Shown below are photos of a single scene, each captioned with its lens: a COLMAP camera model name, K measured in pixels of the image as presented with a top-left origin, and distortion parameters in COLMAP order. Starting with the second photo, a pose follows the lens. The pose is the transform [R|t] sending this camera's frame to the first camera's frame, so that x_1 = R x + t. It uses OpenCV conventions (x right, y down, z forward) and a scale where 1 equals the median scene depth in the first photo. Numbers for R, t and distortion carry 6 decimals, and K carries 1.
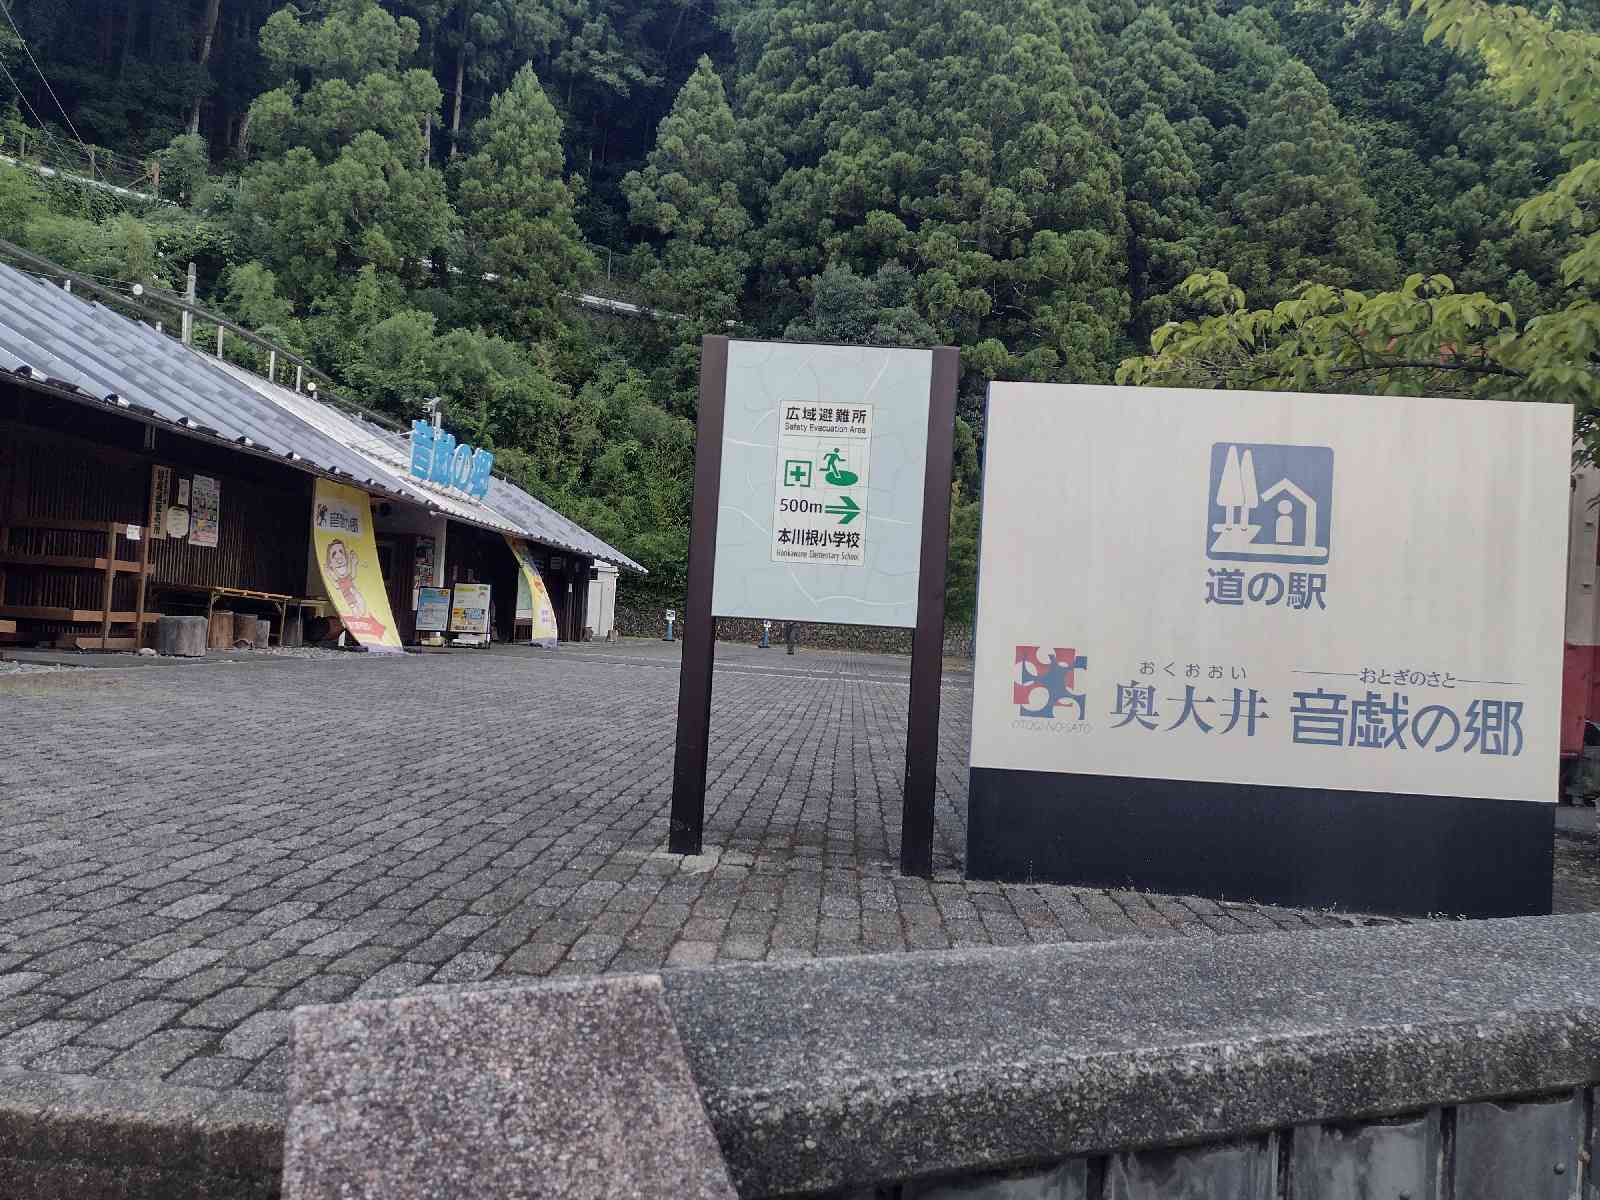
lens RADIAL K [[1192.4, 0, 800.0], [0, 1192.4, 600.0], [0, 0, 1]] dist [0.041387, 0.001088]
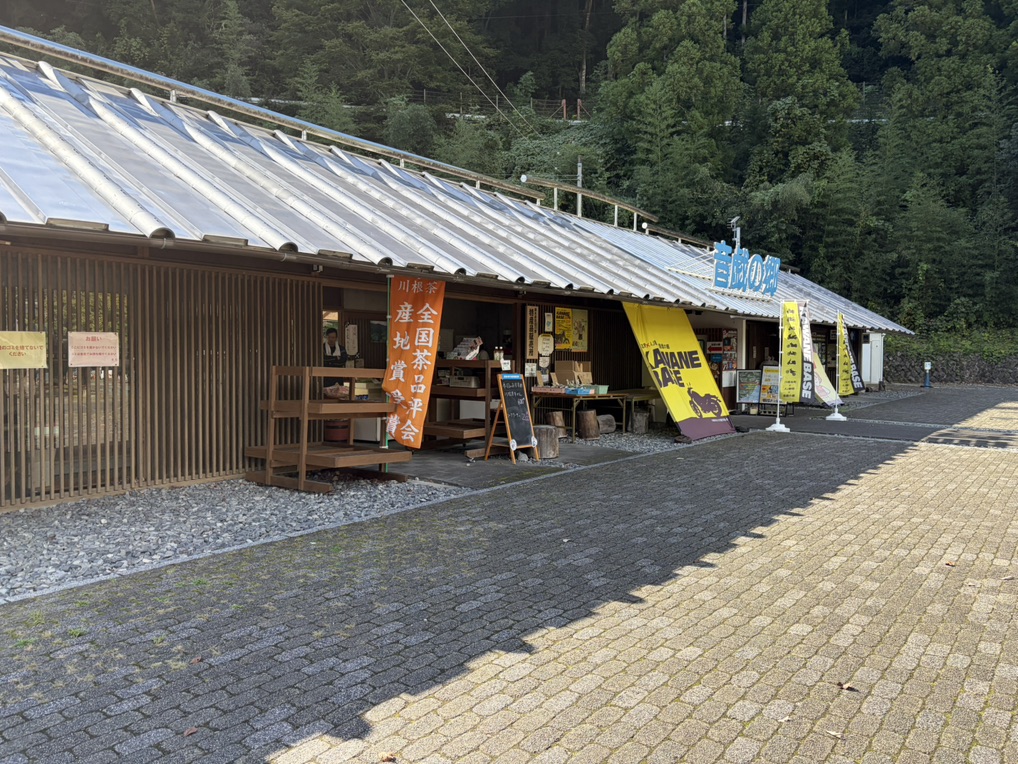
lens RADIAL K [[773.0, 0, 489.5], [0, 773.0, 377.7], [0, 0, 1]] dist [0.007108, -0.002475]
pose [[0.815803, -0.029663, -0.577569, -0.046624], [0.053342, 0.998286, 0.024073, -0.037312], [0.575865, -0.050448, 0.815987, 0.179671]]
